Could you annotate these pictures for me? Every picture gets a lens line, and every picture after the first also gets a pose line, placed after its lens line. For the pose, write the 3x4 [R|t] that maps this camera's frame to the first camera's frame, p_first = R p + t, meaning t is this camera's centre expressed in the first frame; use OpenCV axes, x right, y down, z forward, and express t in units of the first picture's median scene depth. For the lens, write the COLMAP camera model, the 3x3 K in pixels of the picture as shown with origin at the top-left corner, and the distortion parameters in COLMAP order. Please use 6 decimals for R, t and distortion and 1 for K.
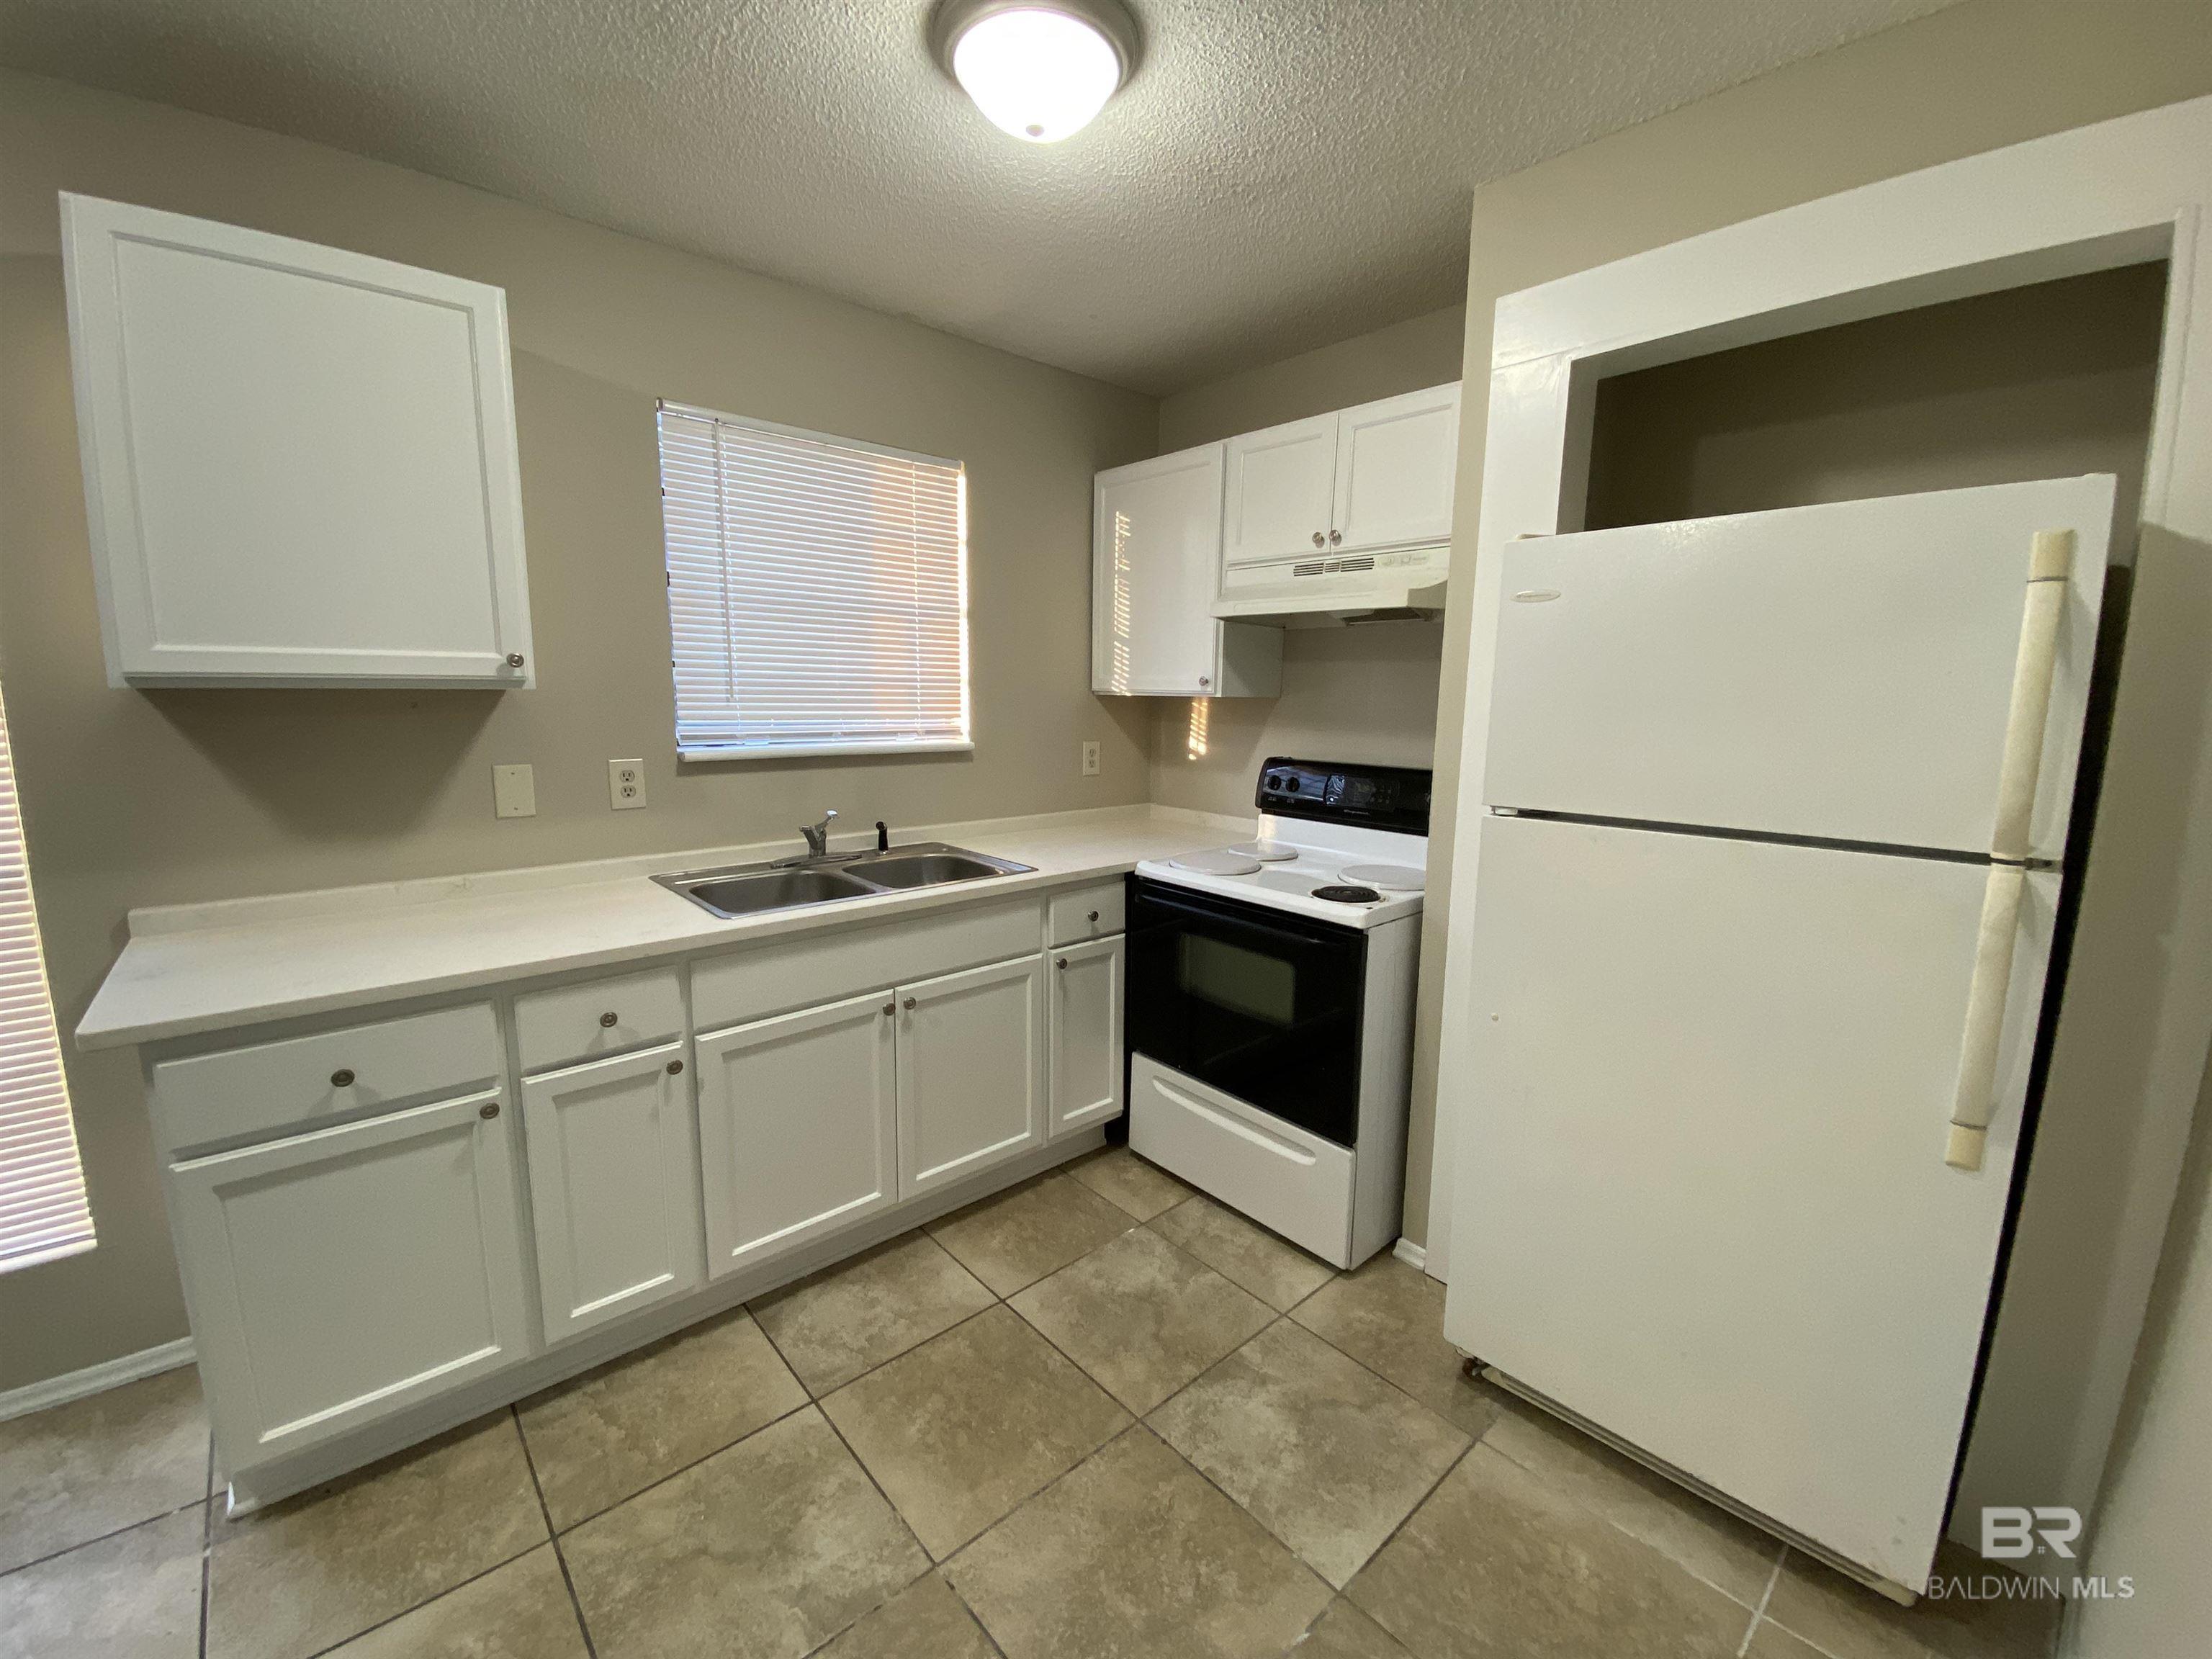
lens RADIAL K [[886.8, 0, 1102.6], [0, 886.8, 815.2], [0, 0, 1]] dist [0.027993, -0.025903]
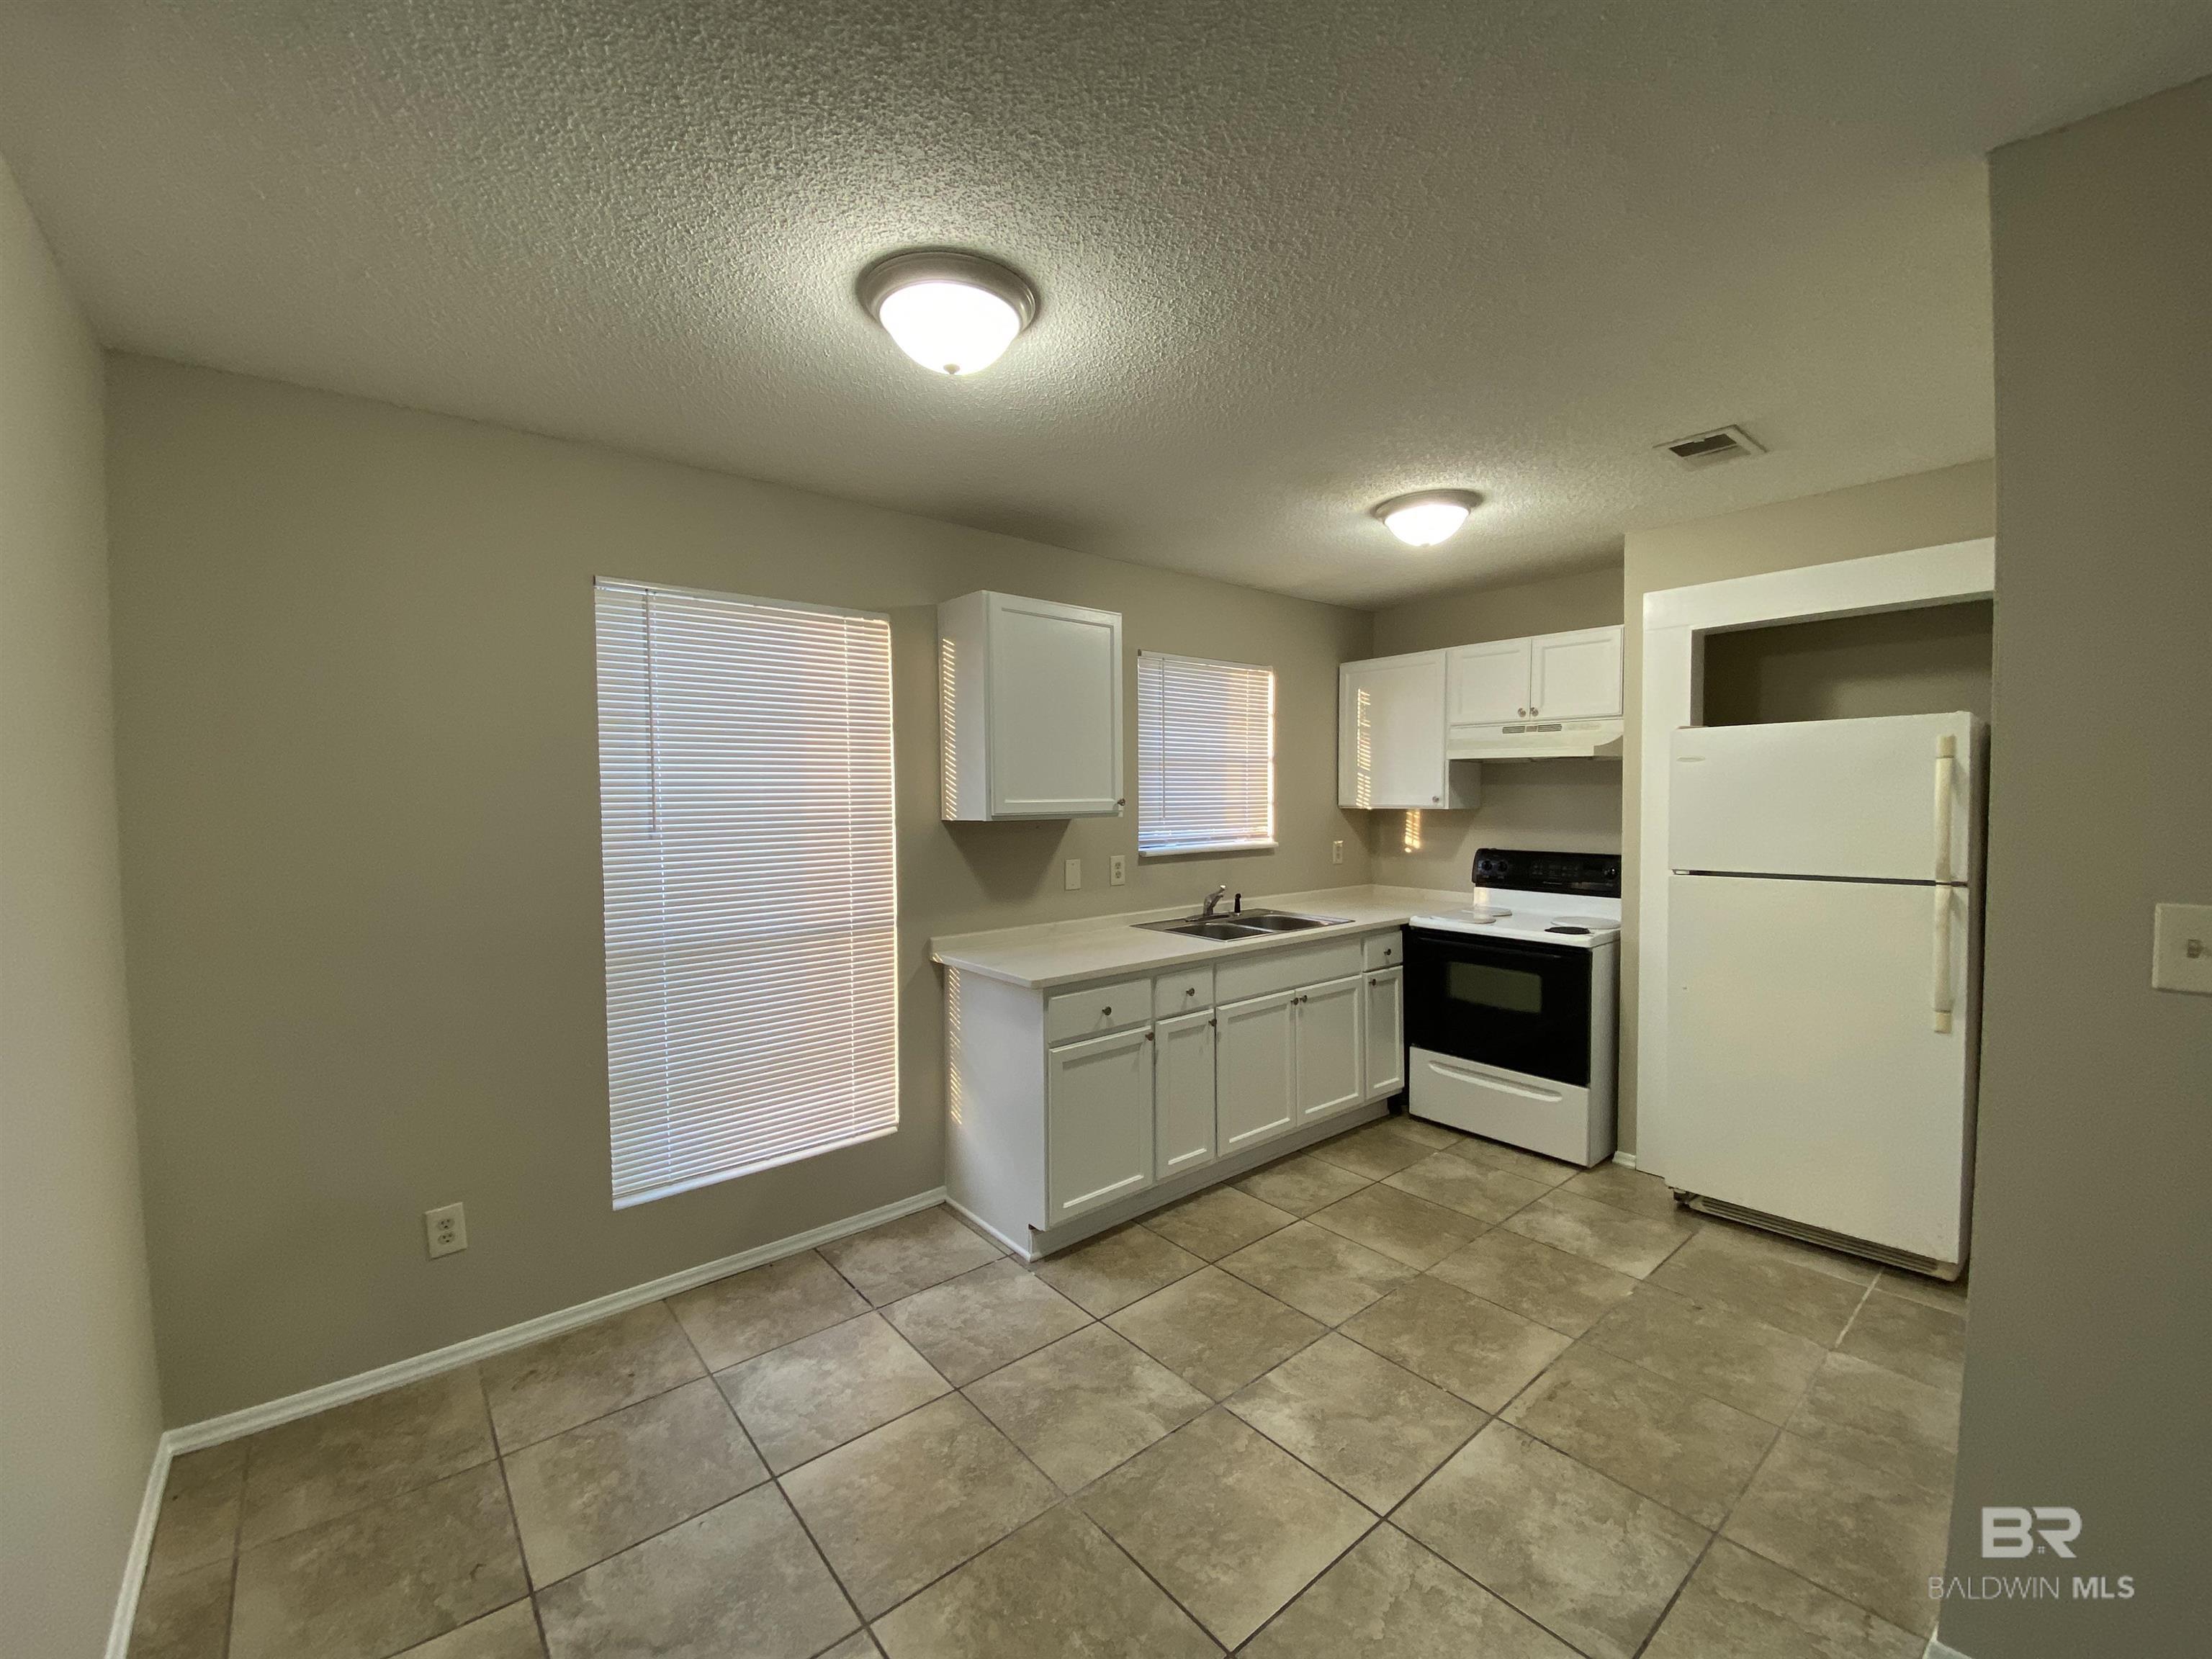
lens RADIAL K [[886.8, 0, 1102.6], [0, 886.8, 815.2], [0, 0, 1]] dist [0.027993, -0.025903]
pose [[0.999189, -0.020052, -0.034914, -0.470159], [0.015810, 0.992914, -0.117776, 0.054150], [0.037028, 0.117128, 0.992426, -0.618323]]
